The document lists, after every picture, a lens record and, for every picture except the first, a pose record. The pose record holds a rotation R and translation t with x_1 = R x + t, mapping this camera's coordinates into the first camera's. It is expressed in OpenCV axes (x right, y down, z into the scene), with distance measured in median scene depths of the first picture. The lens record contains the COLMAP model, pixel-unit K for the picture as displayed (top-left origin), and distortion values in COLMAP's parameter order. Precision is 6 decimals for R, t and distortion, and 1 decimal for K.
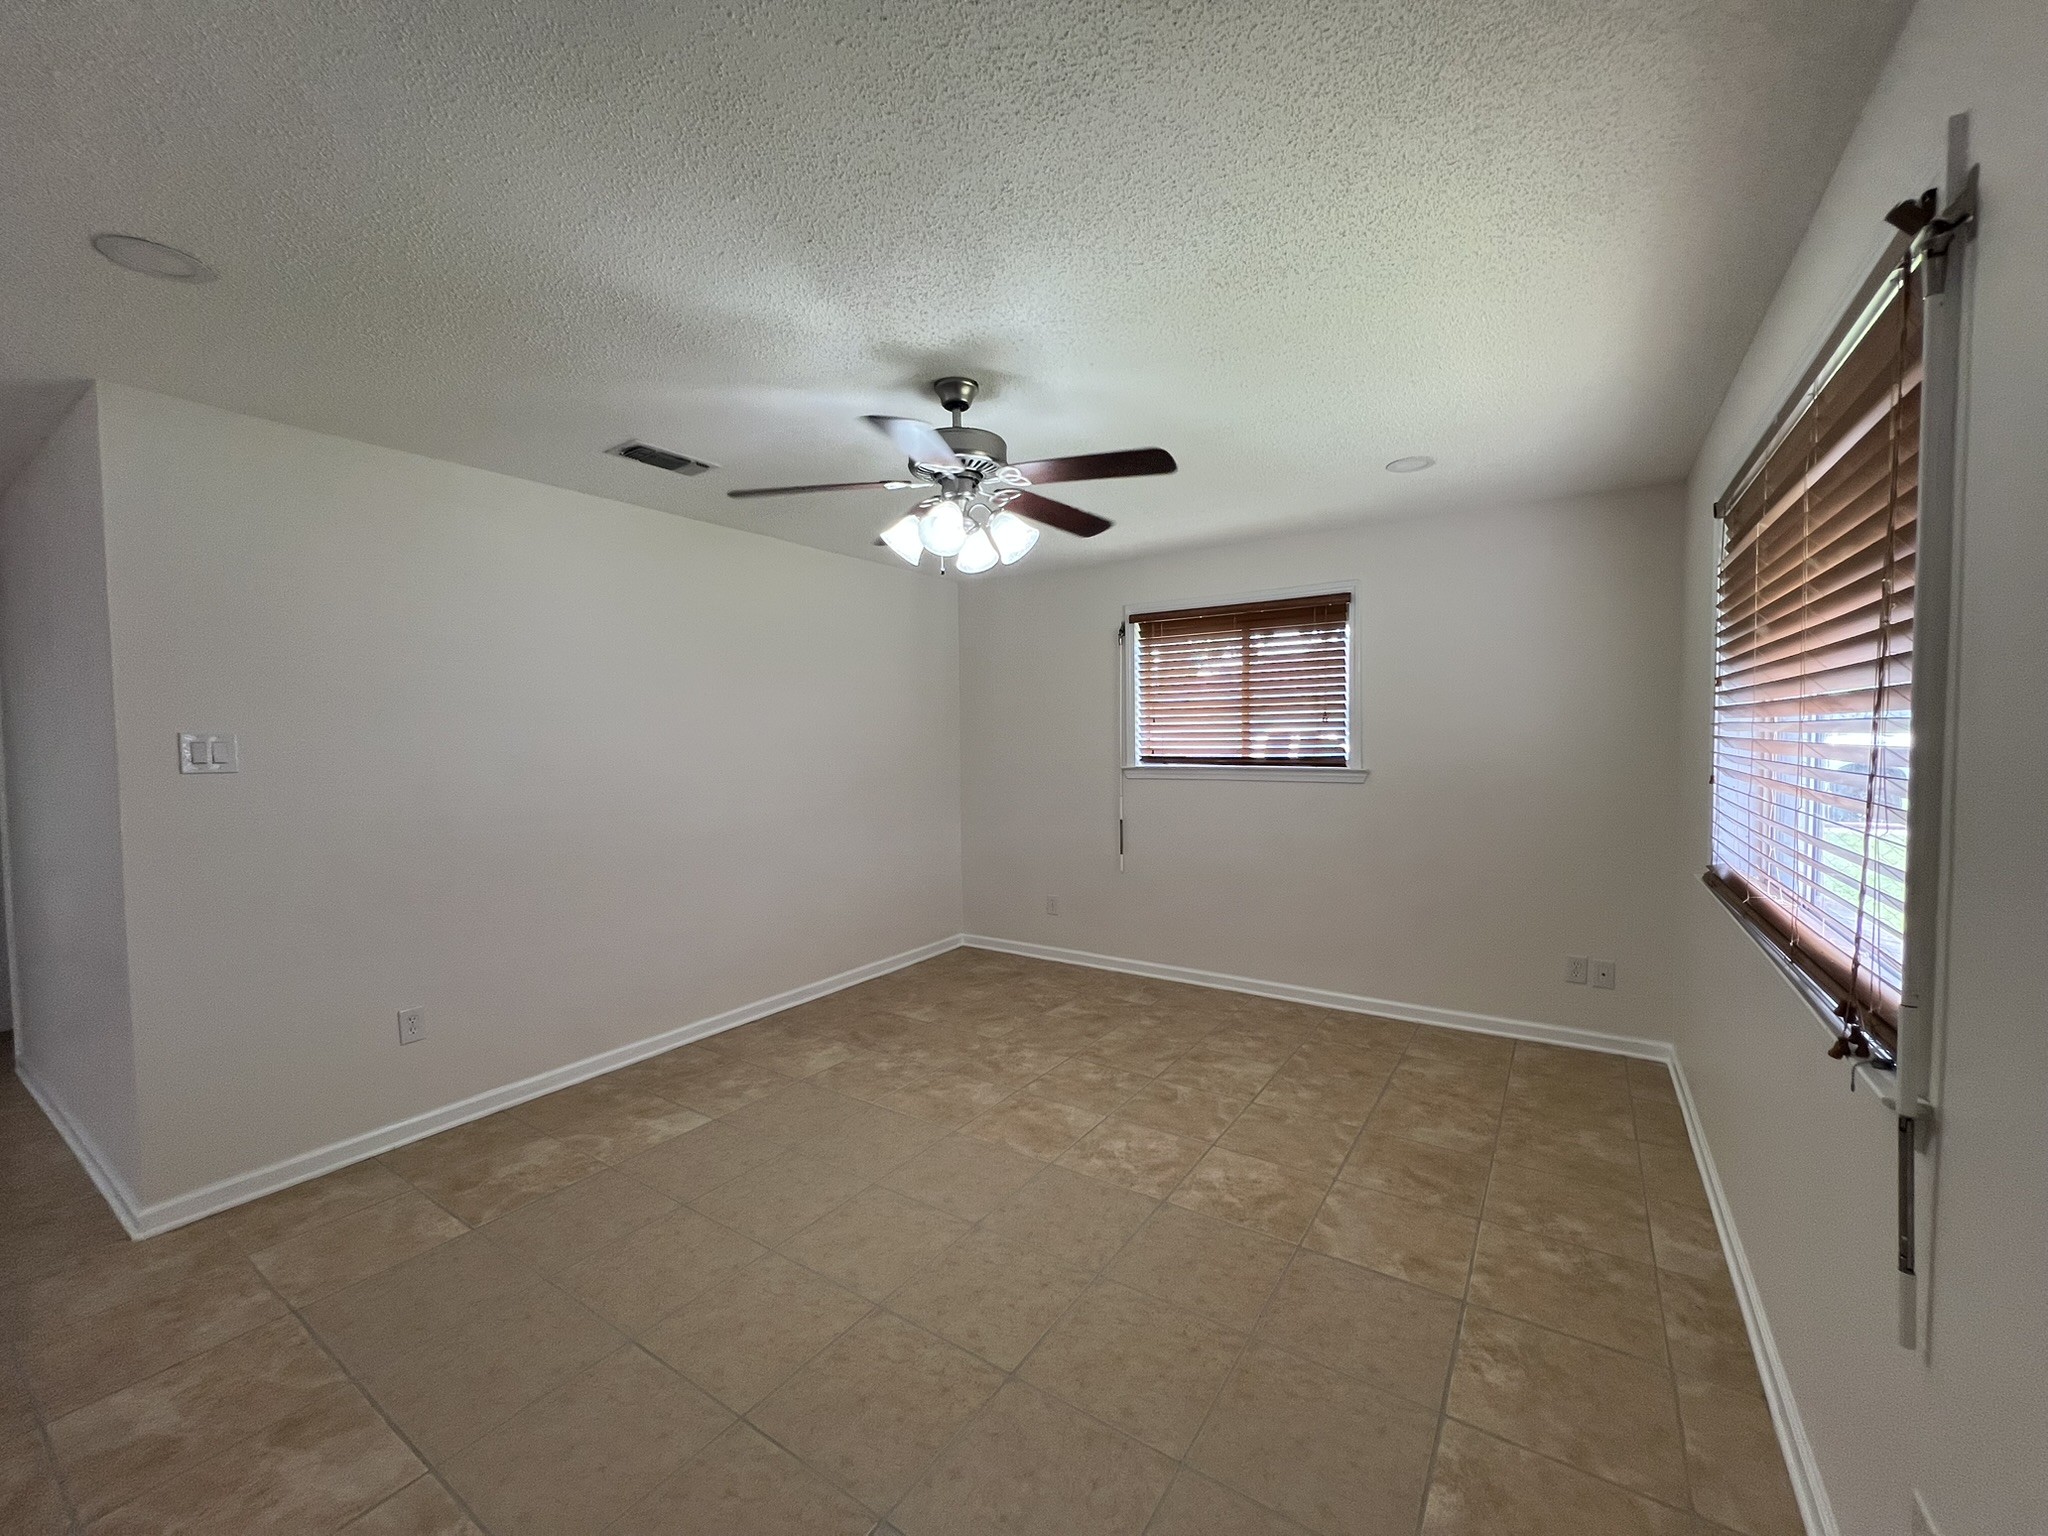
lens RADIAL K [[821.3, 0, 1026.8], [0, 821.3, 772.0], [0, 0, 1]] dist [-0.000091, 0.000642]
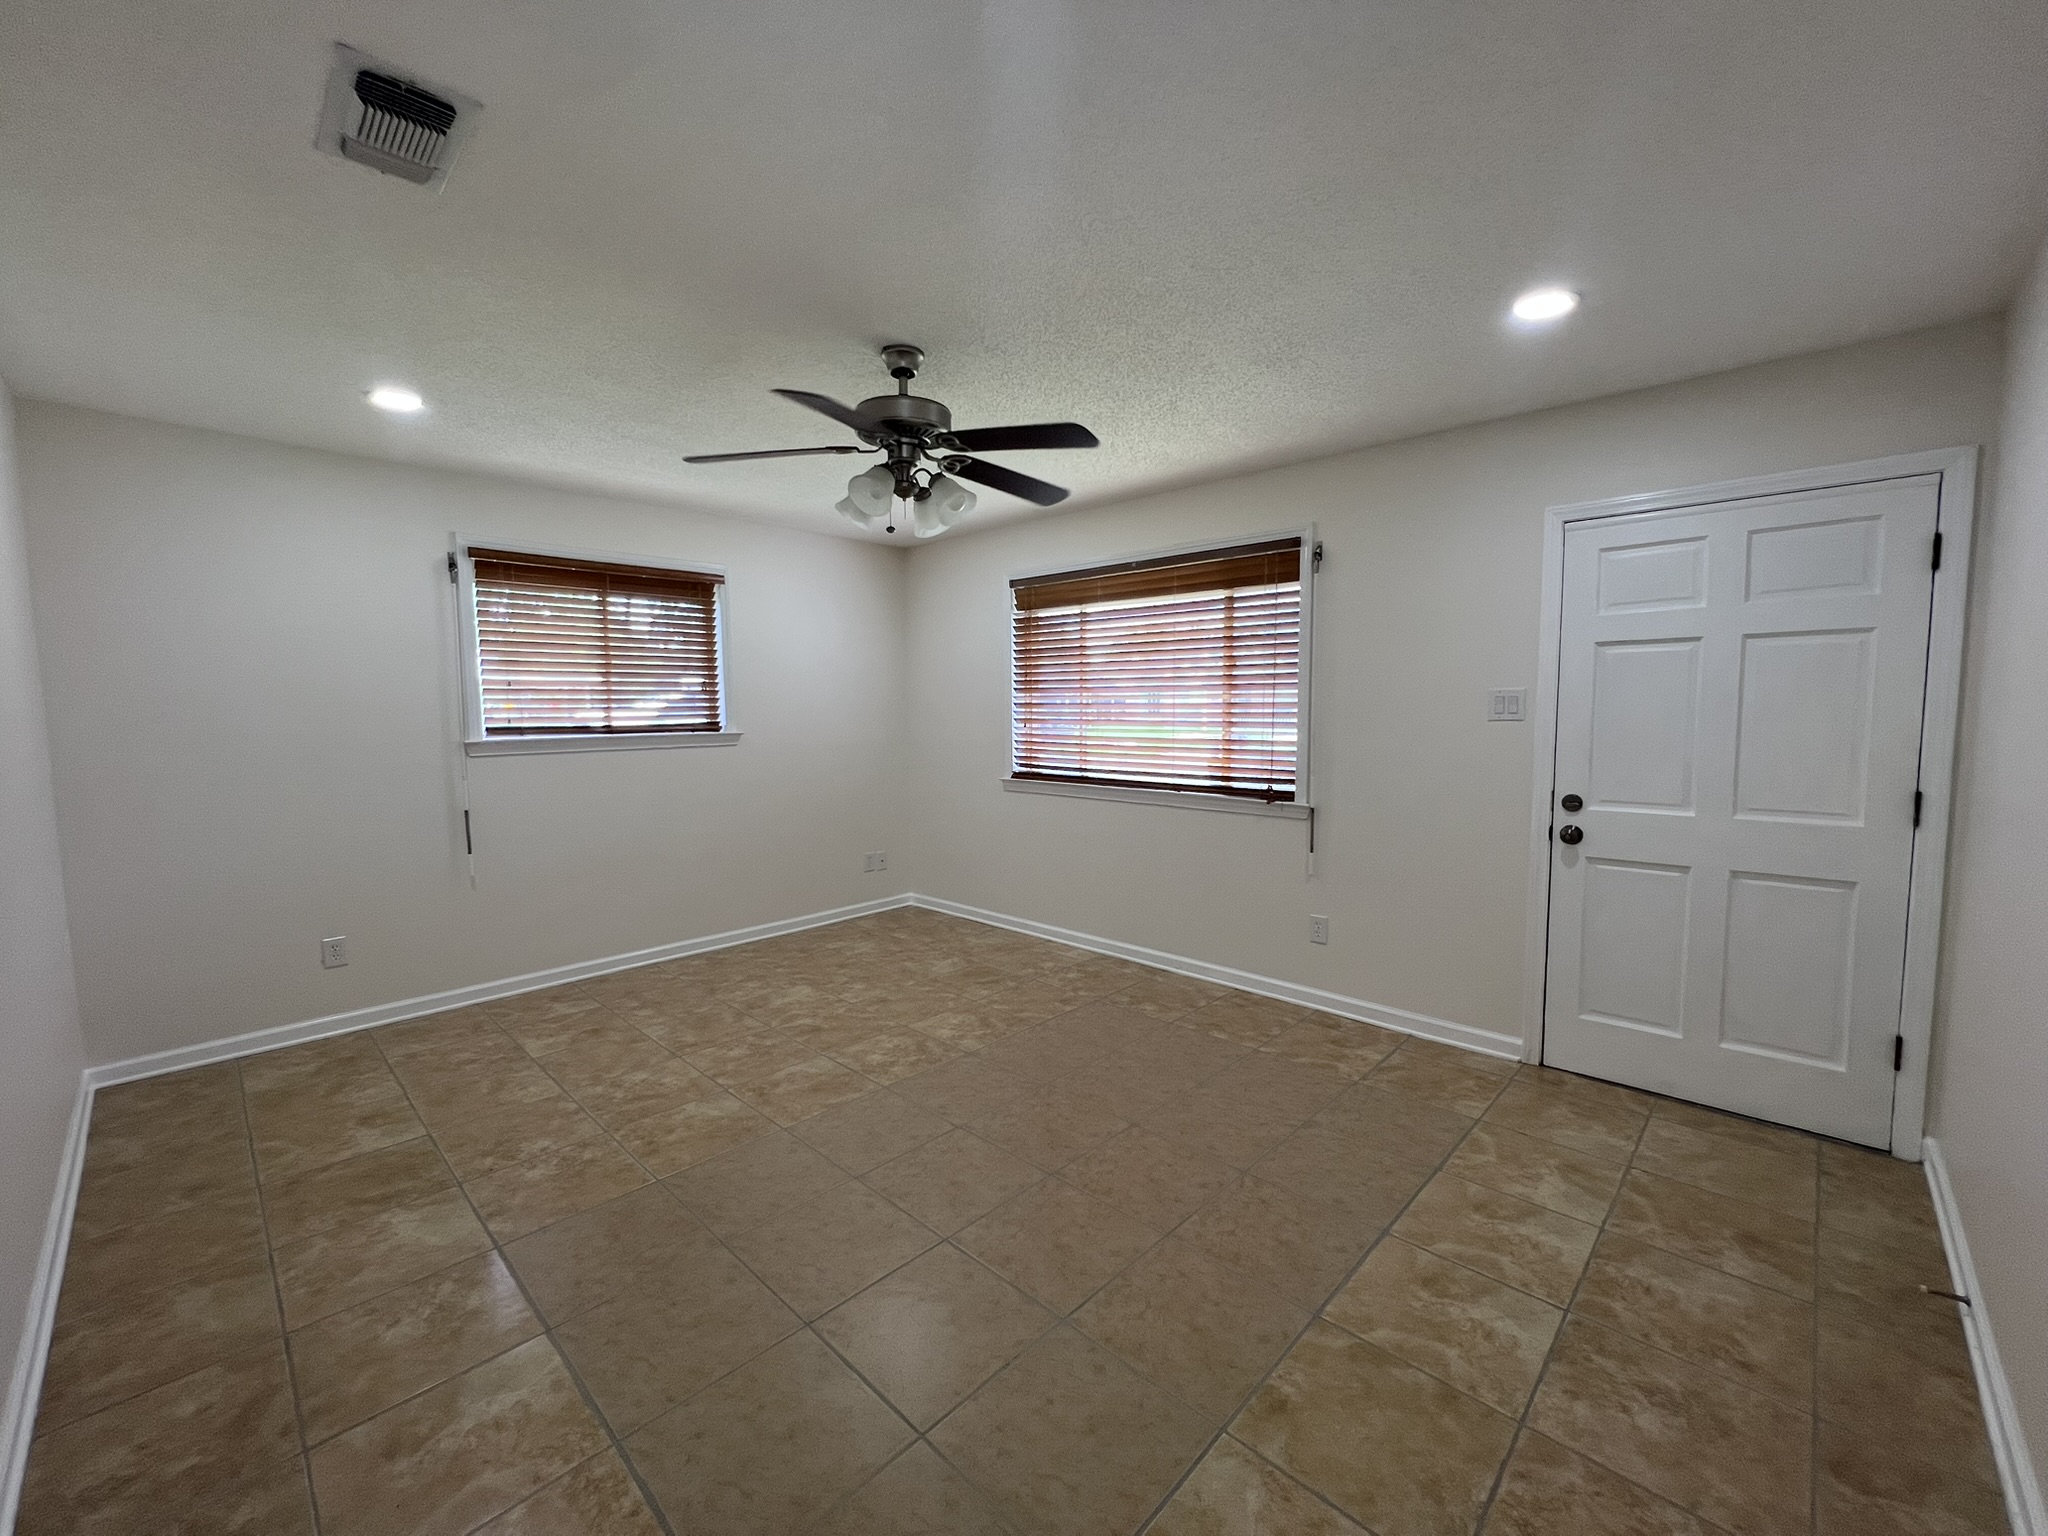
lens RADIAL K [[818.0, 0, 1026.9], [0, 818.0, 766.3], [0, 0, 1]] dist [-0.006954, 0.000127]
pose [[0.179086, -0.065169, 0.981673, -0.706407], [0.048029, 0.997193, 0.057438, -0.002457], [-0.982660, 0.036862, 0.181714, 0.434207]]
